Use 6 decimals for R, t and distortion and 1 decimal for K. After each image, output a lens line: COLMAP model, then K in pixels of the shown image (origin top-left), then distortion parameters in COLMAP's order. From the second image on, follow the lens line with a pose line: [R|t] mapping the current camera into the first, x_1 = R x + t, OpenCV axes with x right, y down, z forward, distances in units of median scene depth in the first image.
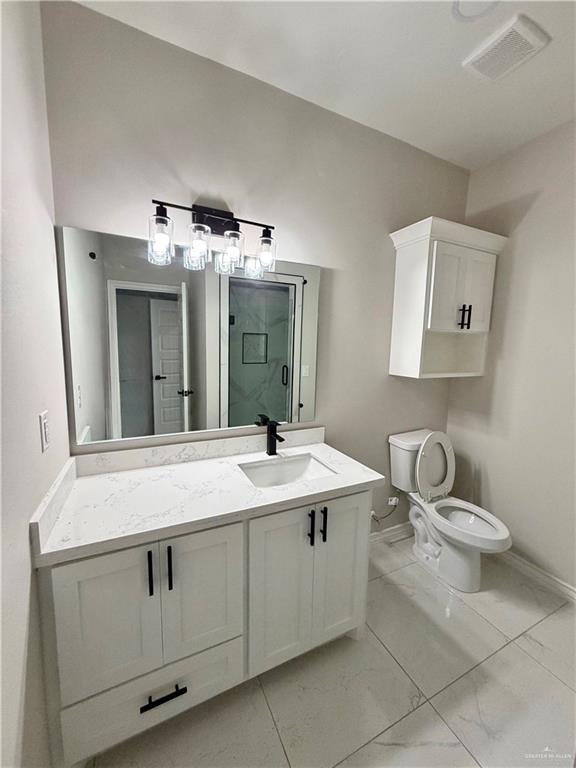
lens RADIAL K [[306.8, 0, 290.2], [0, 306.8, 376.8], [0, 0, 1]] dist [-0.001435, 0.000035]
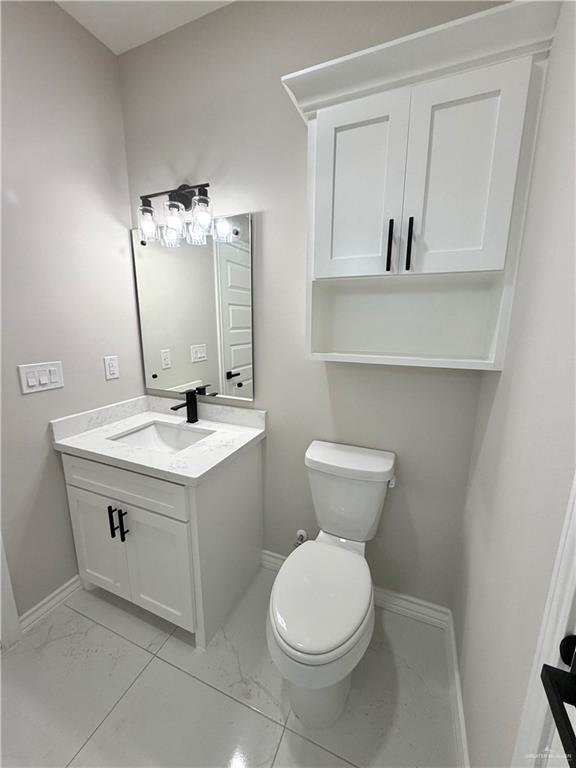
lens RADIAL K [[306.8, 0, 290.0], [0, 306.8, 382.0], [0, 0, 1]] dist [-0.001435, 0.000035]
pose [[0.668425, 0.127836, -0.732711, 0.852866], [-0.070812, 0.991582, 0.108402, -0.012277], [0.740401, -0.020573, 0.671850, 0.540010]]
